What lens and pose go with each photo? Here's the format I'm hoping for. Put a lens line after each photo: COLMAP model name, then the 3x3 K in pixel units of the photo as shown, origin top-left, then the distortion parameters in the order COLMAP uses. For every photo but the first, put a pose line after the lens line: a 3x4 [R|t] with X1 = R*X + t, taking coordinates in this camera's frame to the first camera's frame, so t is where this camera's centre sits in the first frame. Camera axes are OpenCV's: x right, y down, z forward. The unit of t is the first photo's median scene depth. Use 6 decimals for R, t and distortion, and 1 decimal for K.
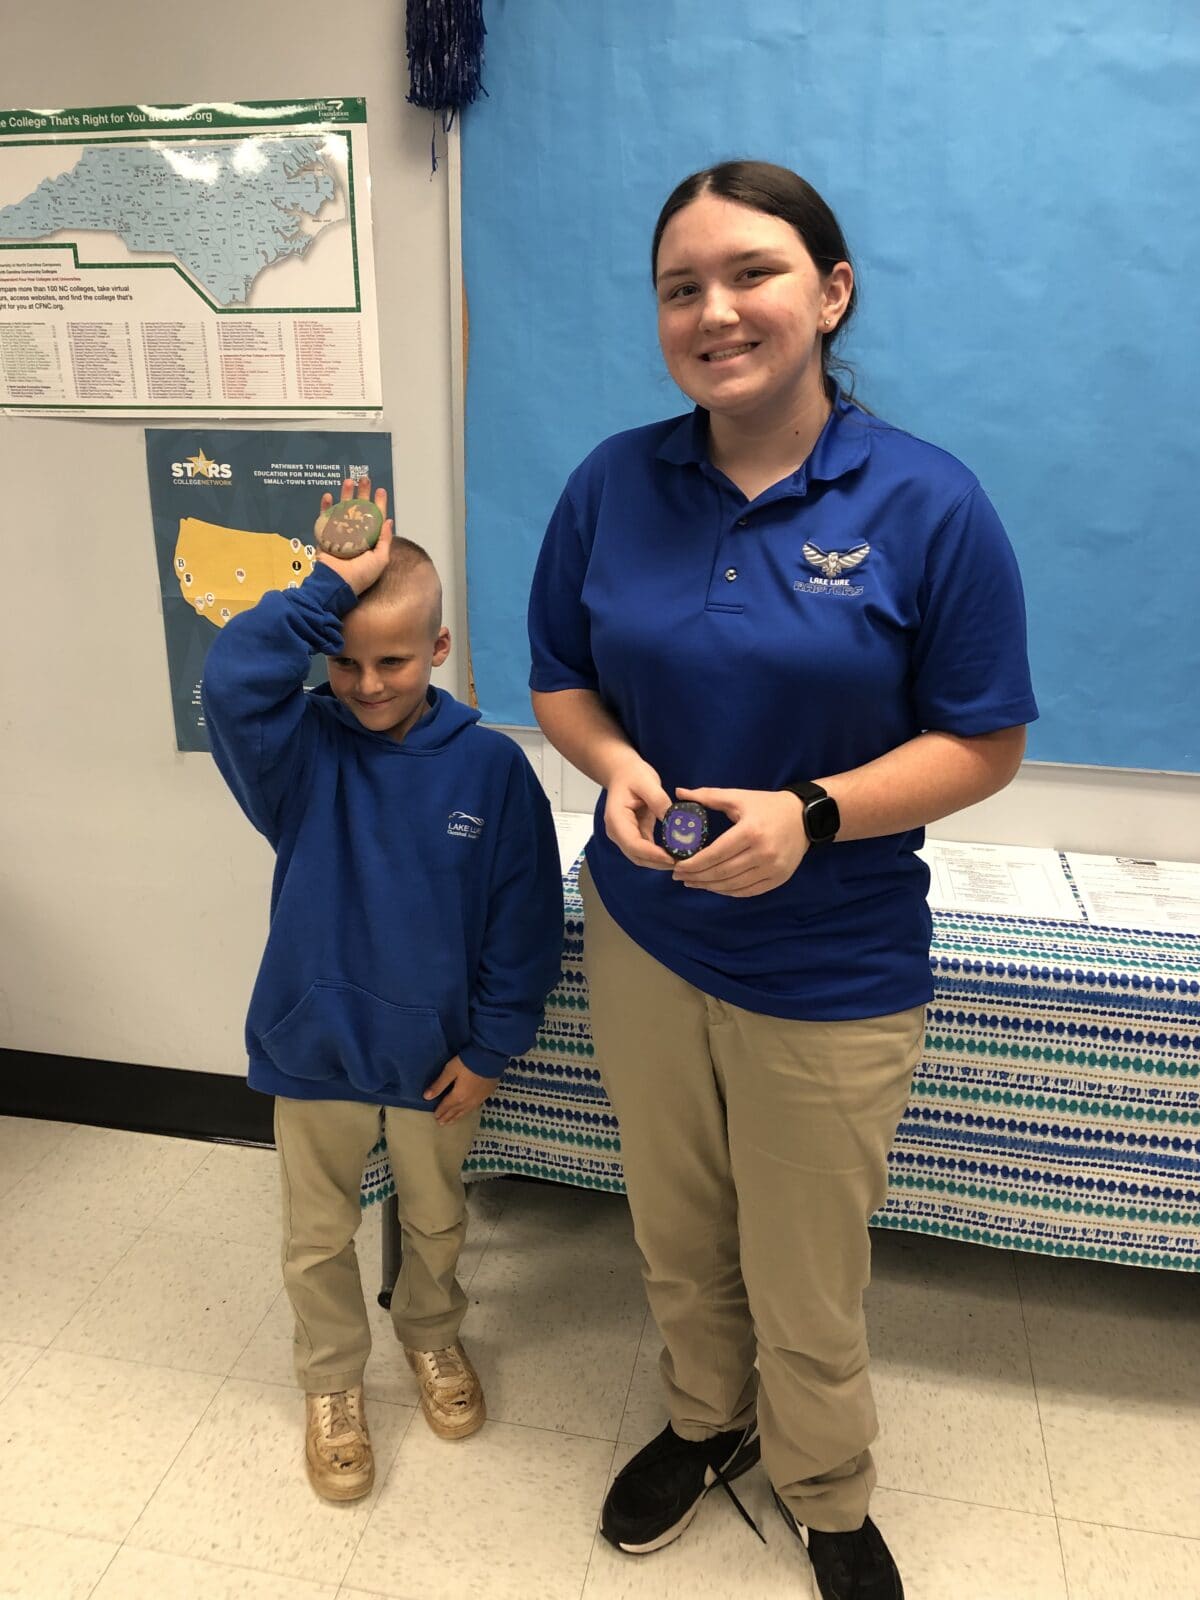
lens RADIAL K [[1344.6, 0, 588.9], [0, 1344.6, 806.7], [0, 0, 1]] dist [0.013671, 0.006796]
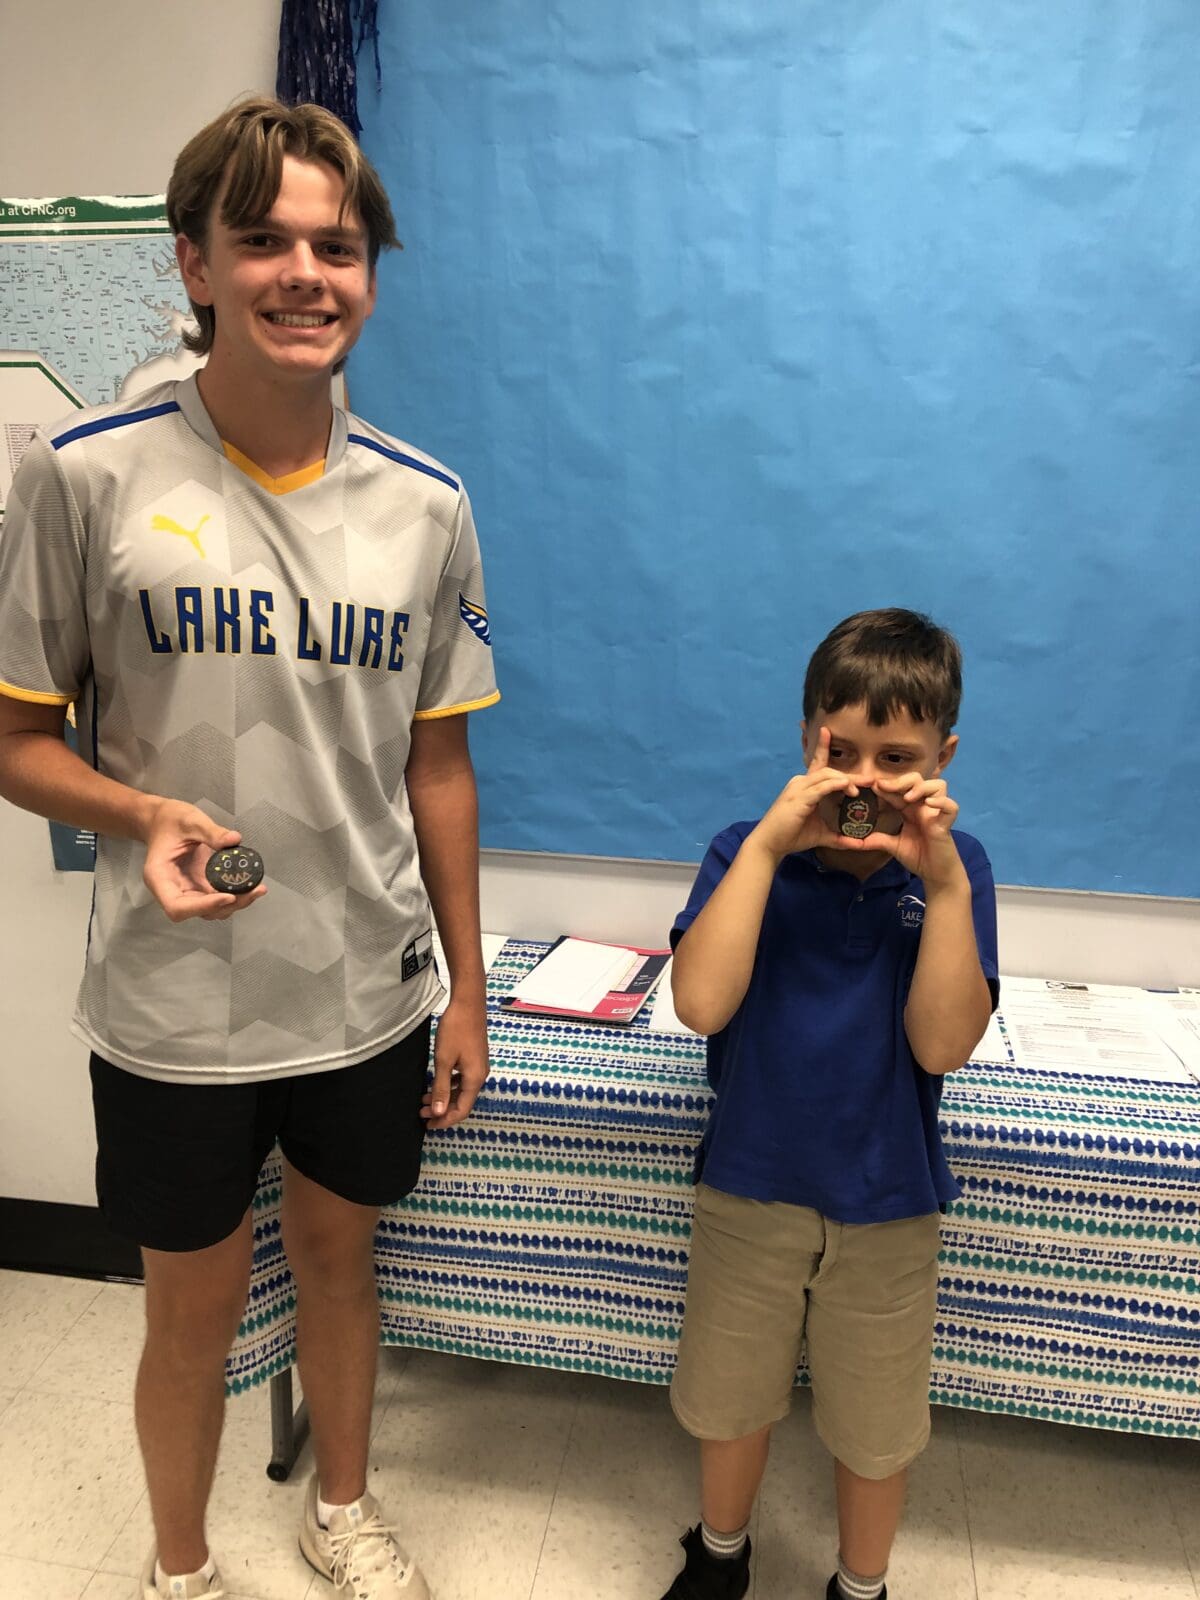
lens RADIAL K [[1344.6, 0, 592.6], [0, 1344.6, 801.4], [0, 0, 1]] dist [0.013671, 0.006796]
pose [[0.999502, -0.012227, 0.029077, 0.049457], [0.013030, 0.999534, -0.027590, -0.071020], [-0.028726, 0.027955, 0.999196, 0.063314]]
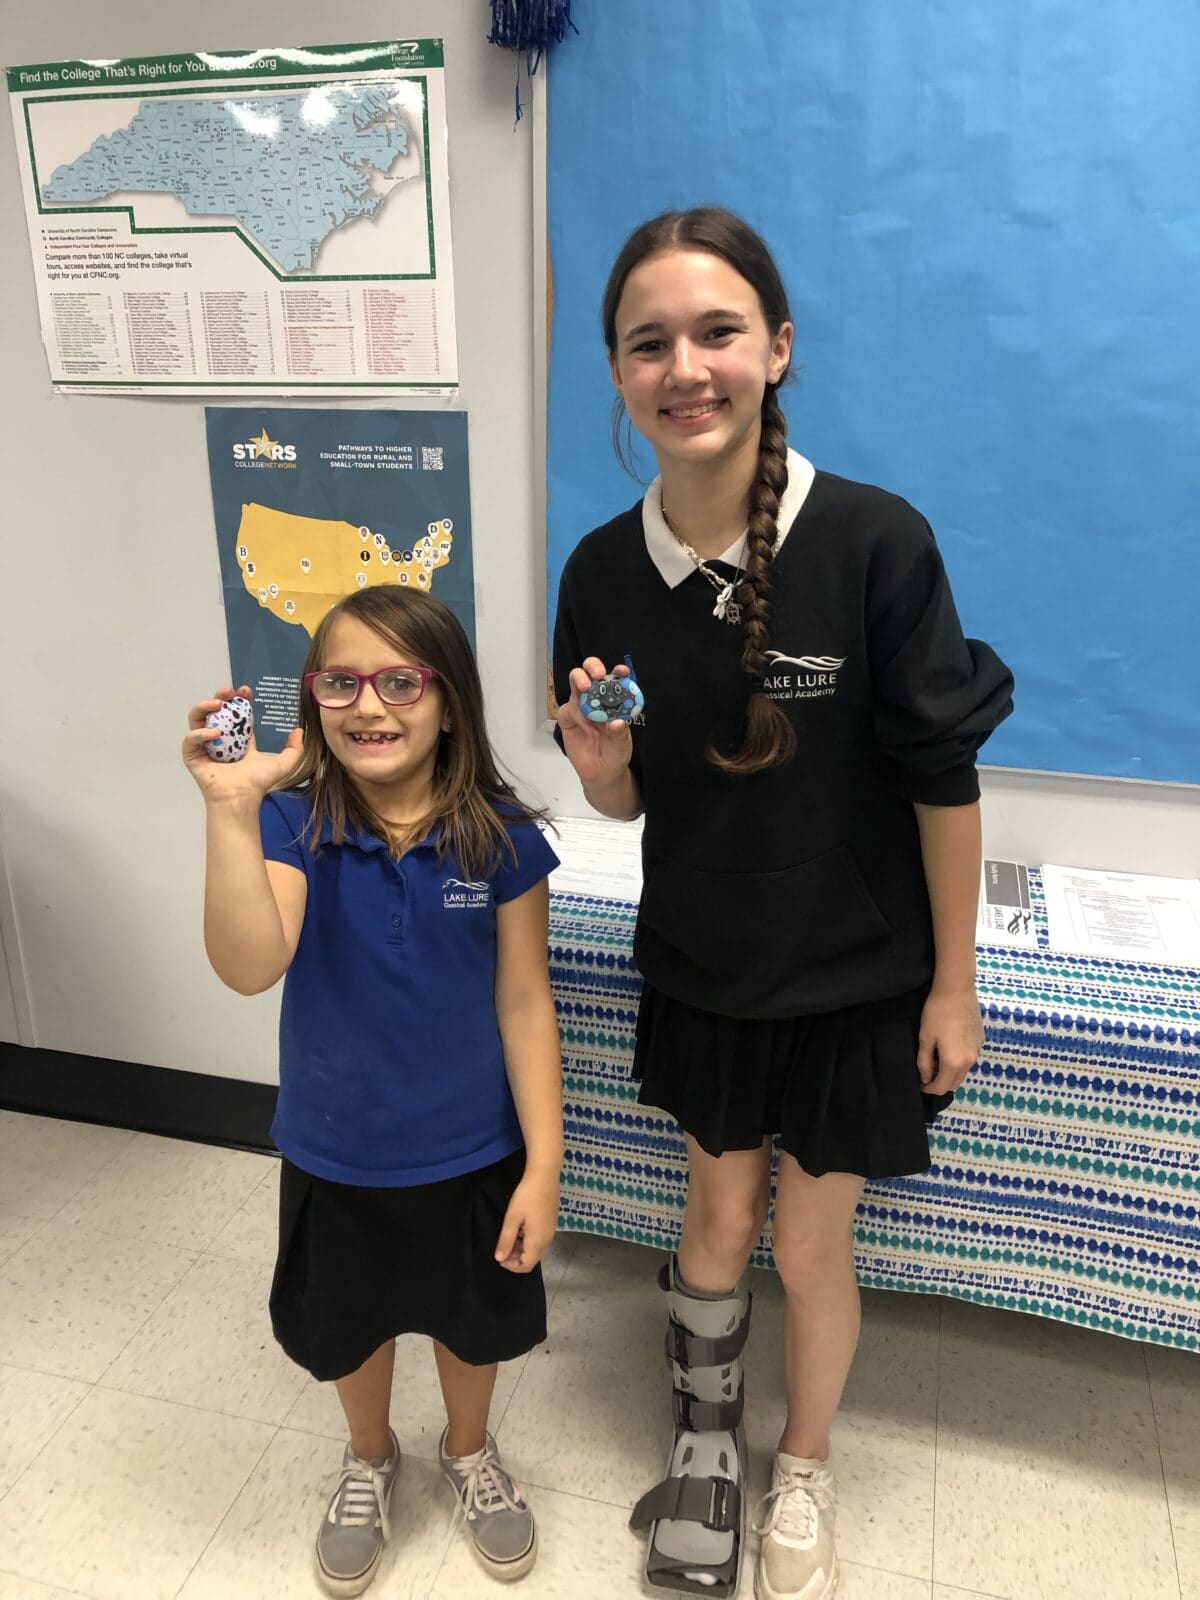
lens RADIAL K [[1344.6, 0, 585.9], [0, 1344.6, 804.7], [0, 0, 1]] dist [0.013671, 0.006796]
pose [[0.997740, 0.017241, -0.064937, -0.002830], [-0.015458, 0.999492, 0.027869, -0.040793], [0.065385, -0.026803, 0.997500, 0.093154]]
